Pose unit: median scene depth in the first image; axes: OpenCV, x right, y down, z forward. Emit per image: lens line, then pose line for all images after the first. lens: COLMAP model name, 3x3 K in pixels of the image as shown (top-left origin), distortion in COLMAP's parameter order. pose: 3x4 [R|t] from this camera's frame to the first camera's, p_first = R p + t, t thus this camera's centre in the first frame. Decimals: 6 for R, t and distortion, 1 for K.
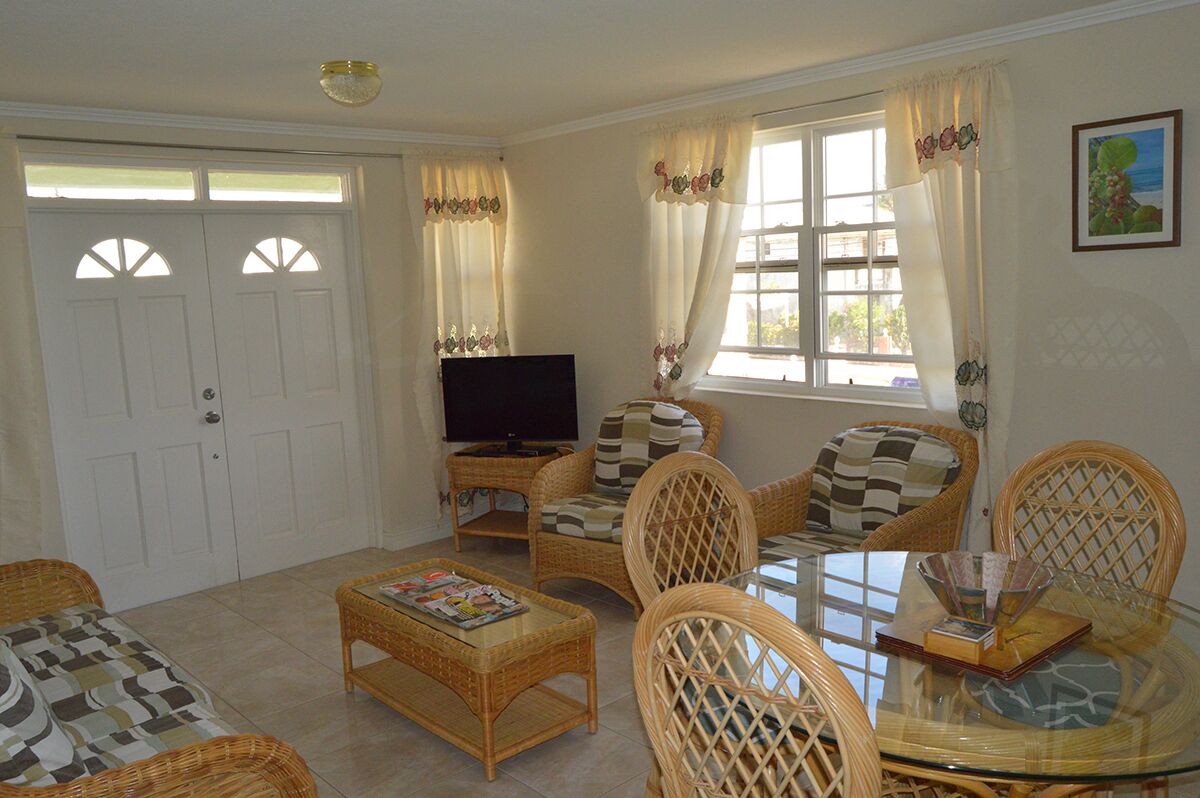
lens RADIAL K [[931.0, 0, 589.0], [0, 931.0, 389.2], [0, 0, 1]] dist [-0.003356, -0.004586]
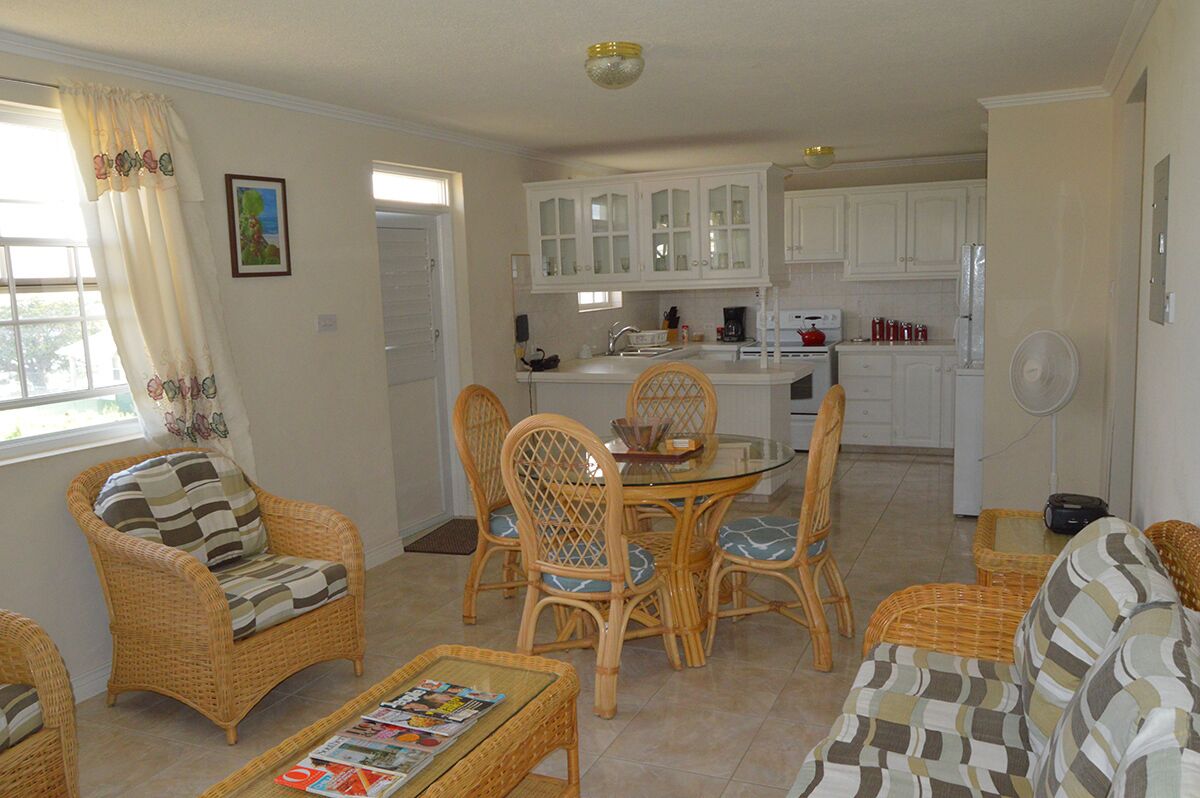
lens RADIAL K [[931.0, 0, 600.5], [0, 931.0, 395.2], [0, 0, 1]] dist [-0.003356, -0.004586]
pose [[-0.369901, -0.065219, 0.926779, -0.810599], [0.163688, 0.977354, 0.134110, -0.084992], [-0.914538, 0.201310, -0.350848, 1.048605]]
